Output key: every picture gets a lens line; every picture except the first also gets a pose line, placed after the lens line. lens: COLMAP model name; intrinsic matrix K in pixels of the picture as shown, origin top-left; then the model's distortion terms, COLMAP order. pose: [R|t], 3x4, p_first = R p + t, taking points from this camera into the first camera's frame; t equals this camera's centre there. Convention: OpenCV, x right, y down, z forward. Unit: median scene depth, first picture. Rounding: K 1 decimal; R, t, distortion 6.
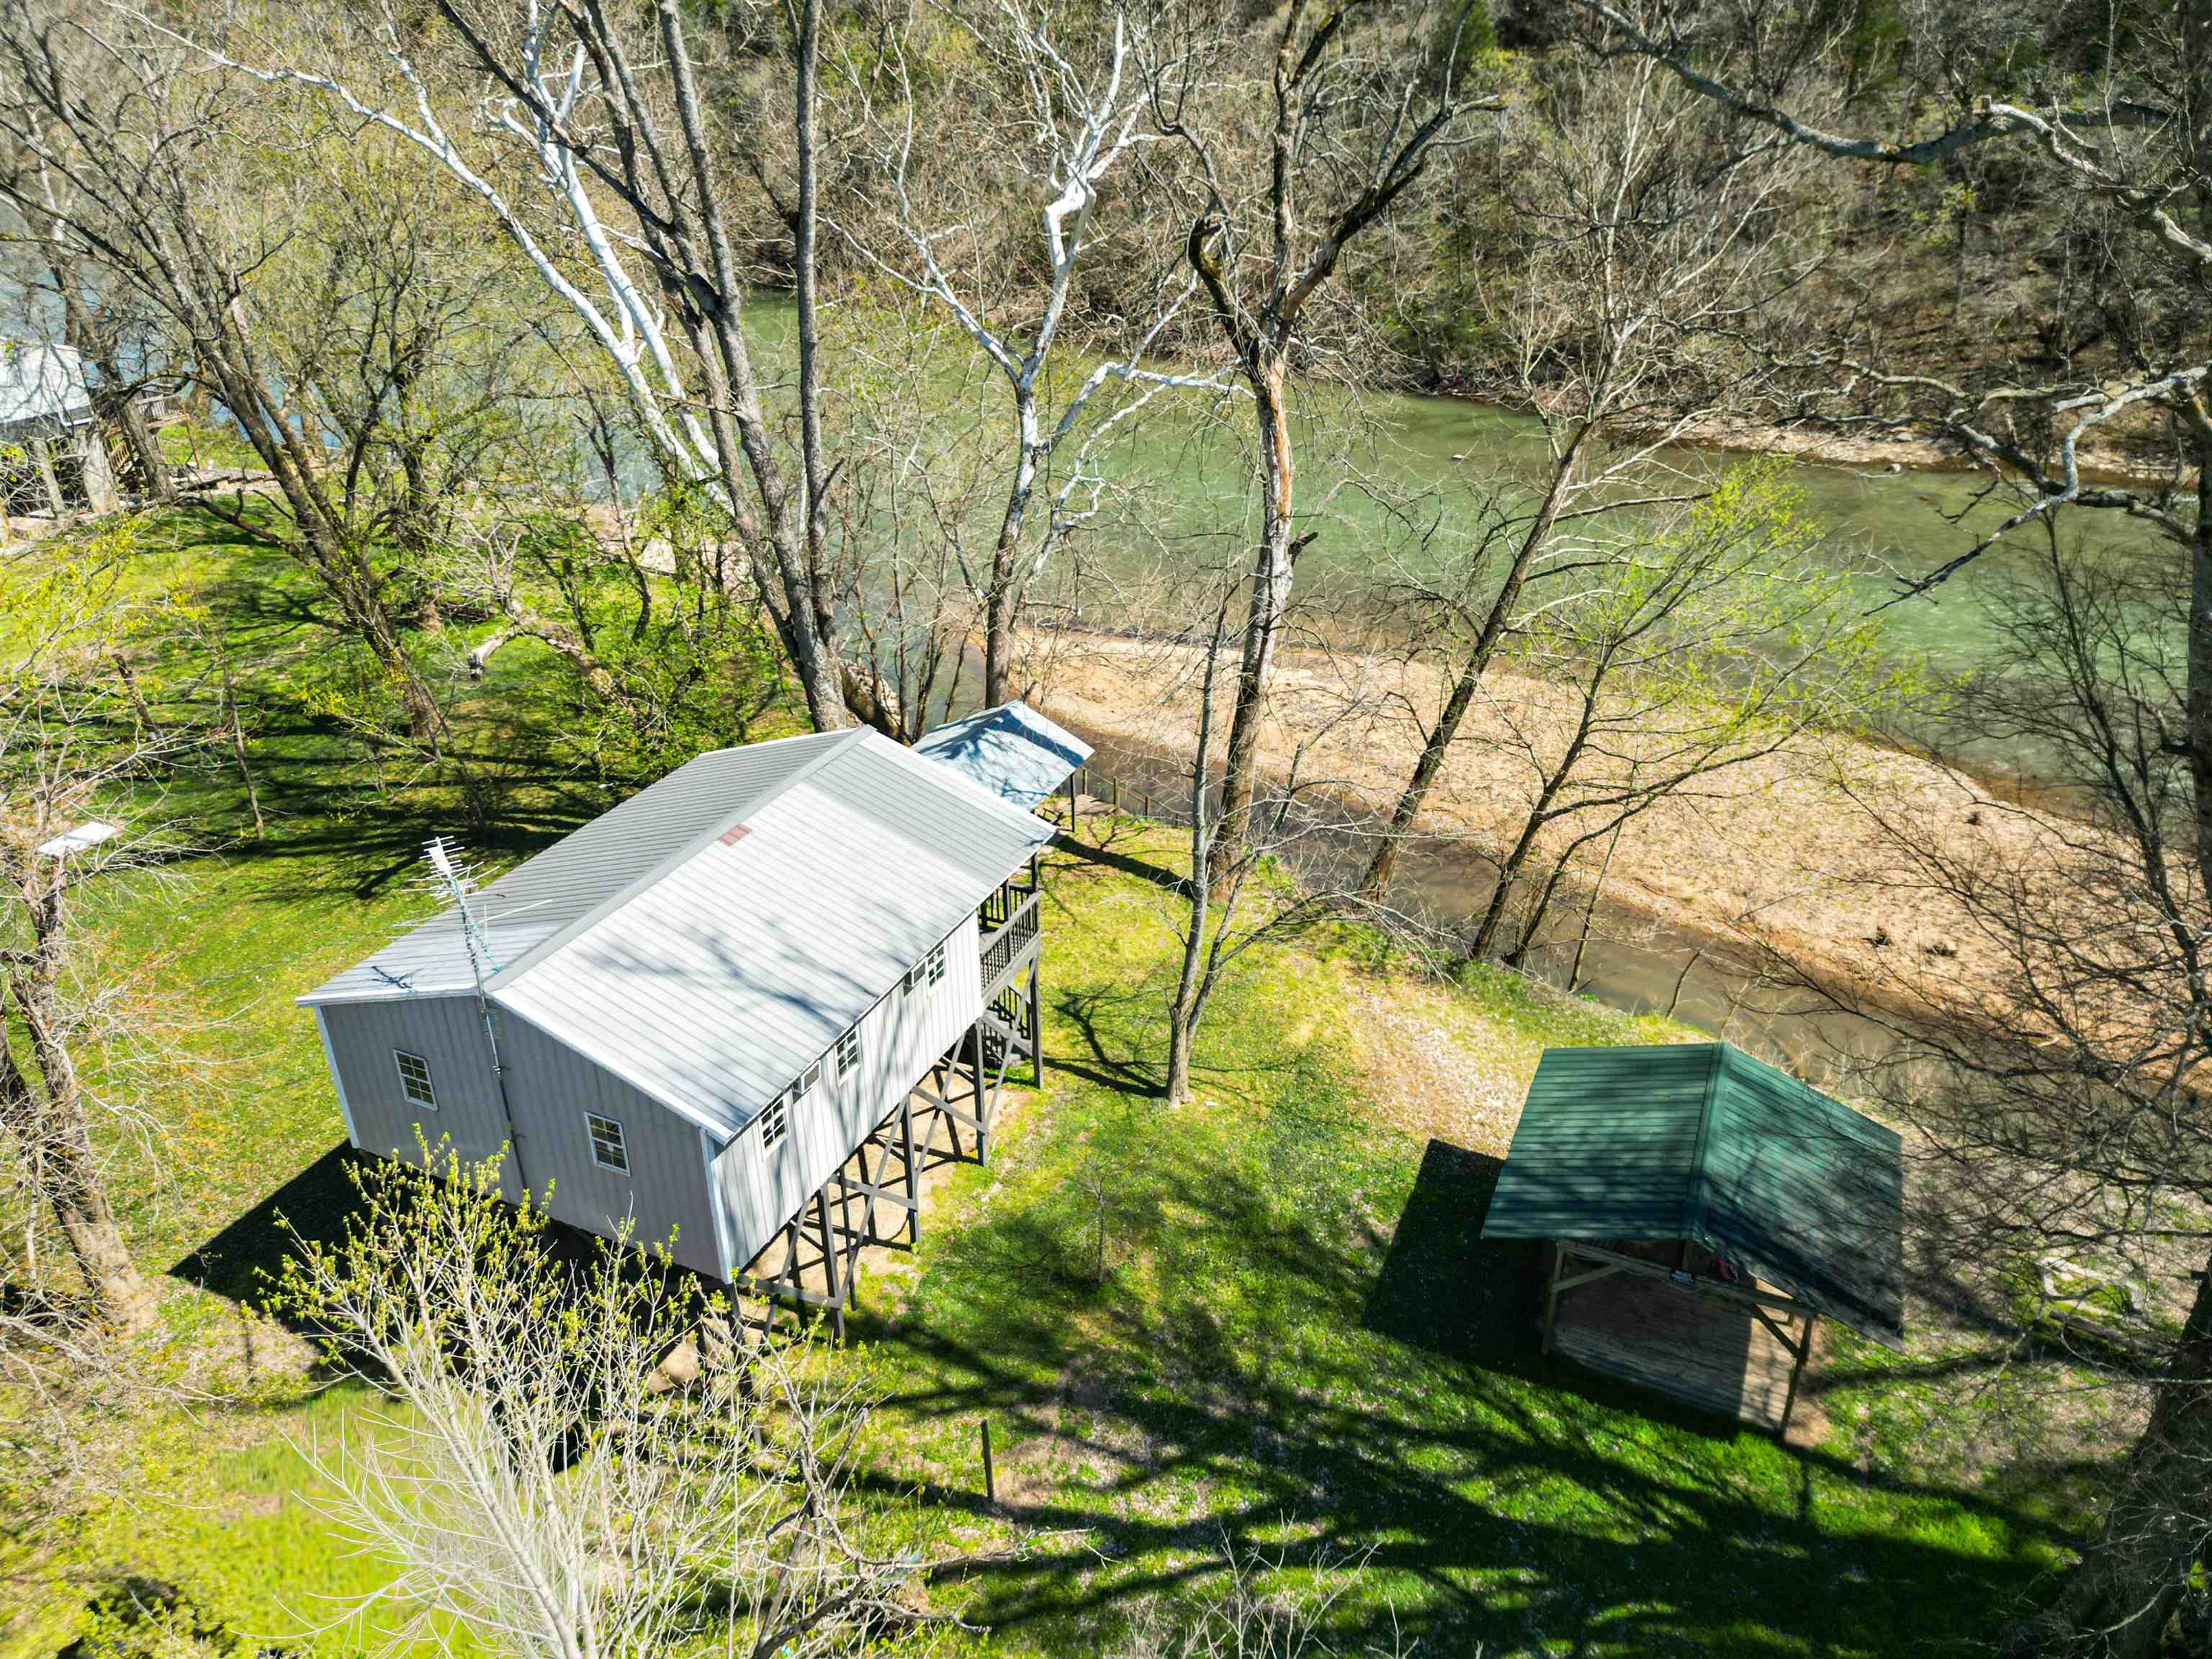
lens RADIAL K [[1520.5, 0, 1106.0], [0, 1520.5, 829.5], [0, 0, 1]] dist [0.054890, -0.050116]
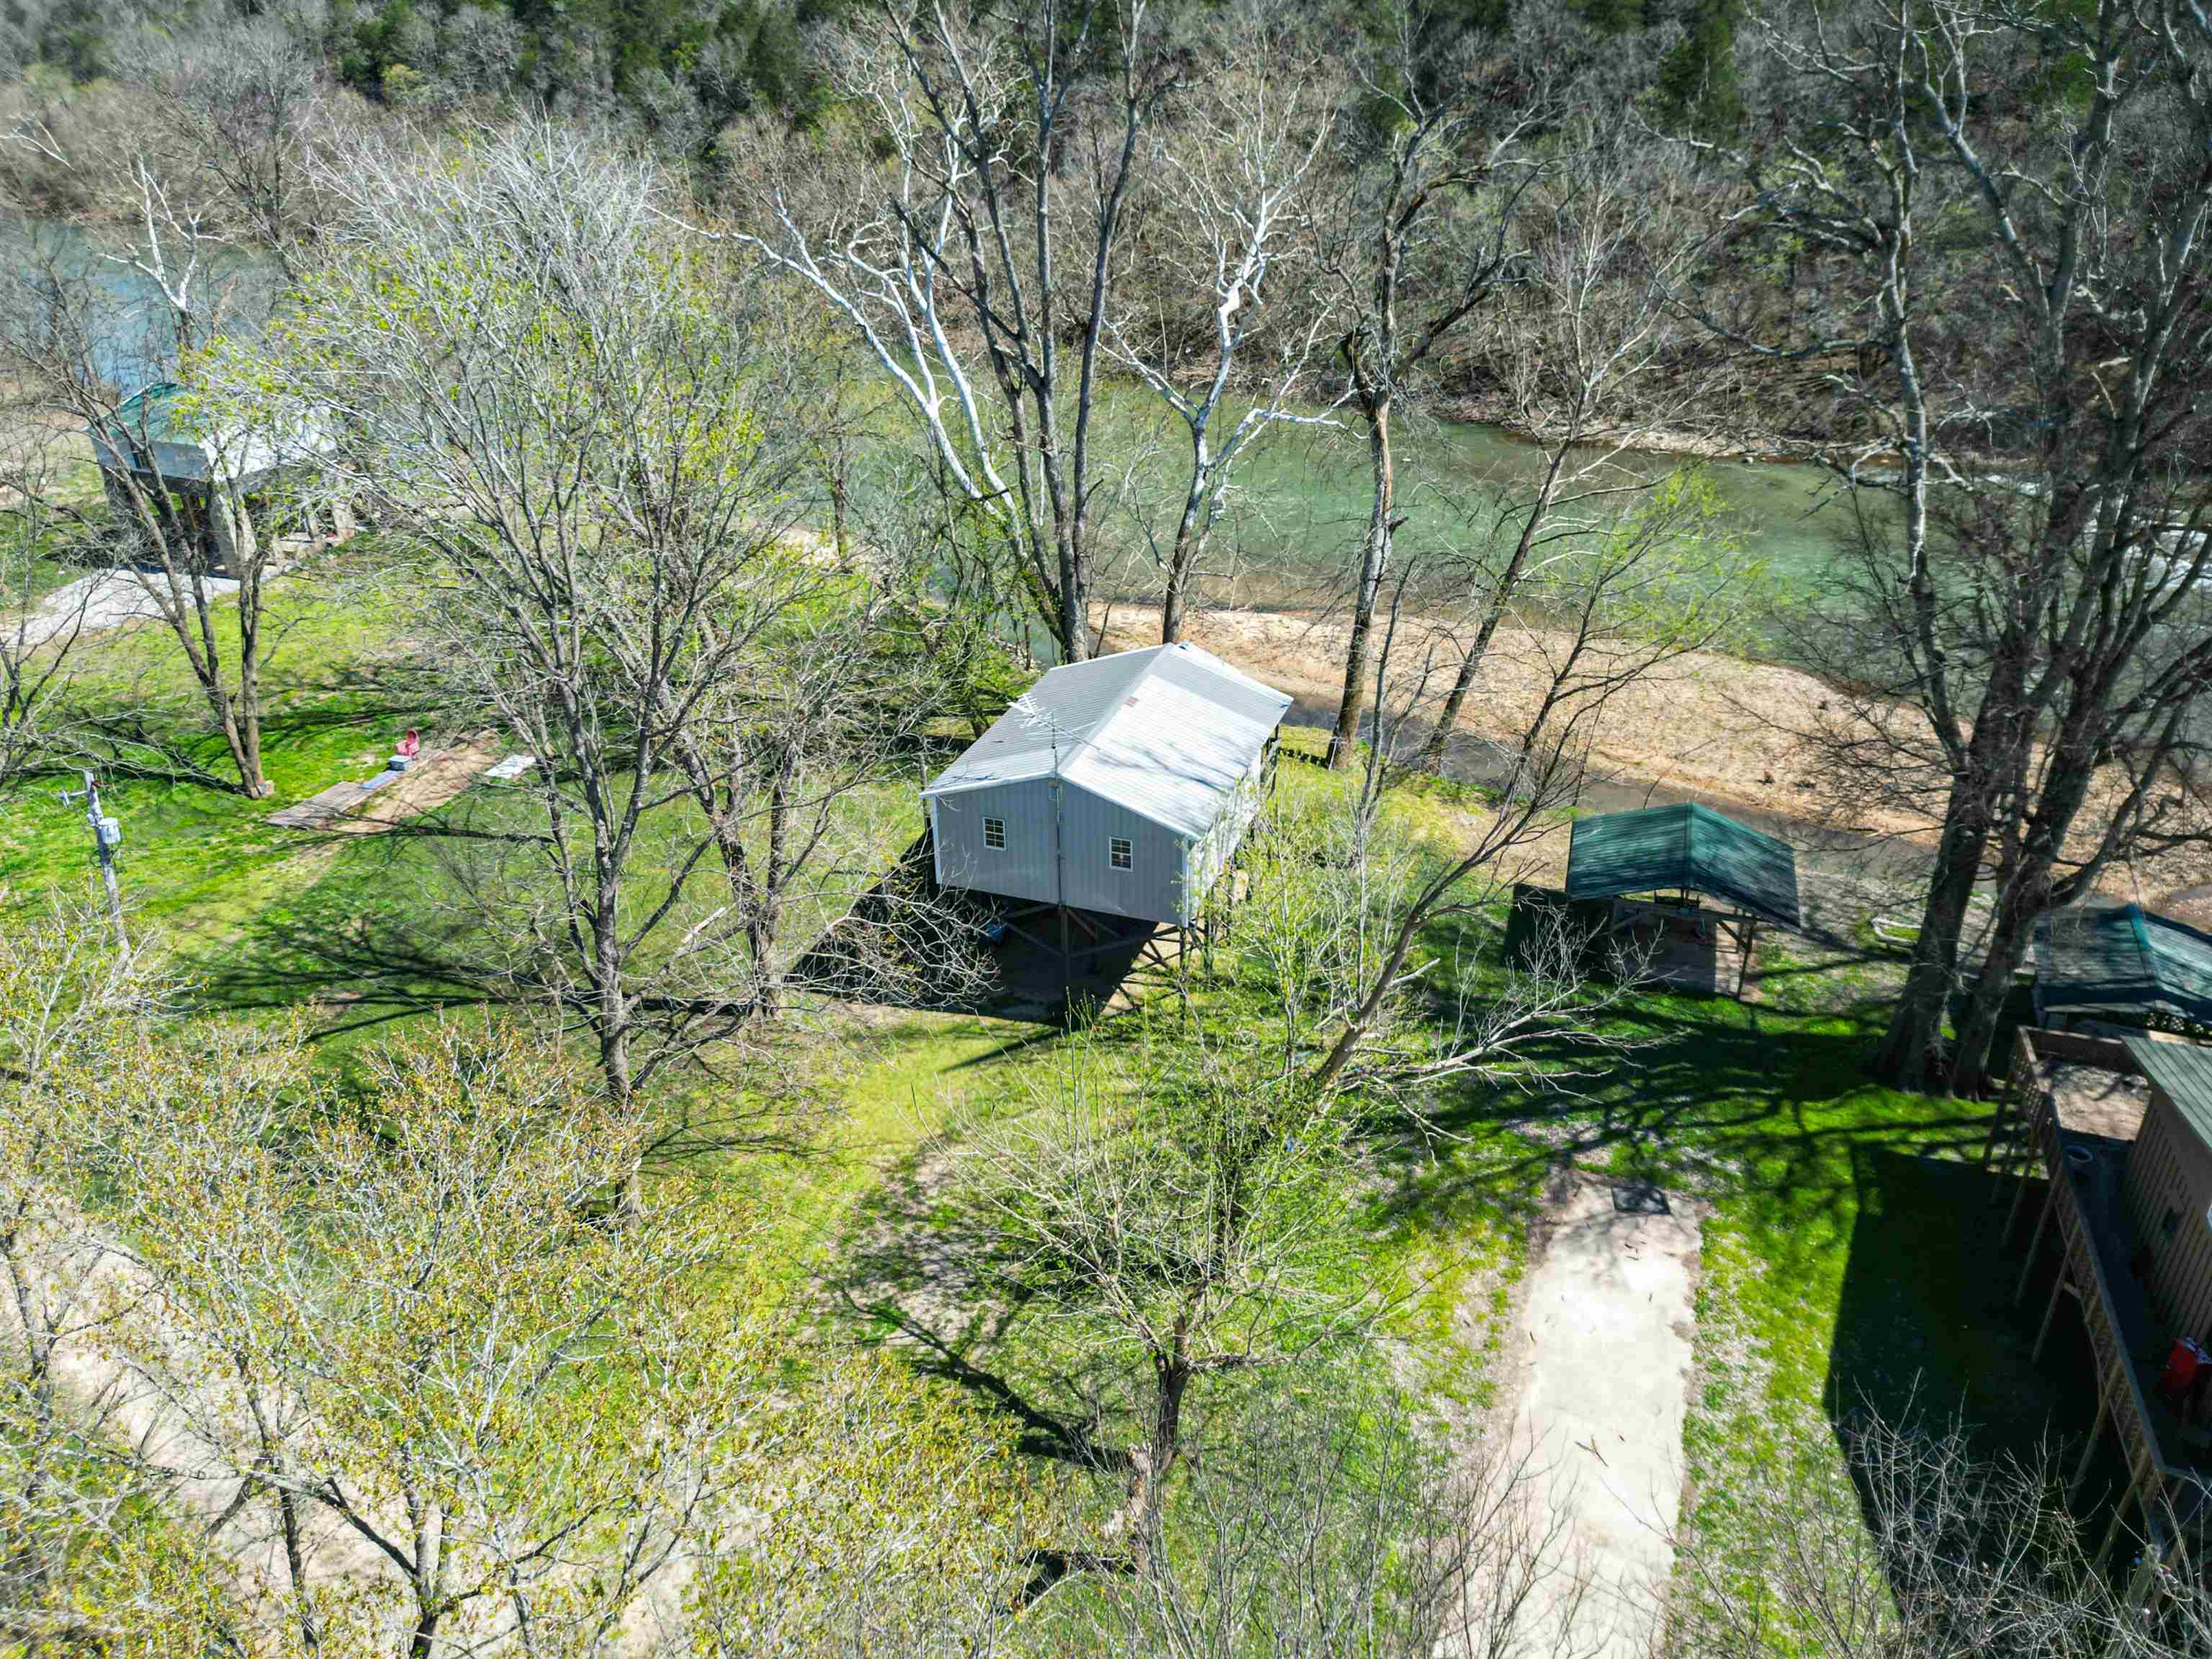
lens RADIAL K [[1520.5, 0, 1106.0], [0, 1520.5, 829.5], [0, 0, 1]] dist [0.054890, -0.050116]
pose [[0.996034, -0.044153, 0.077248, -0.308960], [0.044348, 0.999016, -0.000819, 0.112192], [-0.077136, 0.004241, 0.997012, -0.532185]]
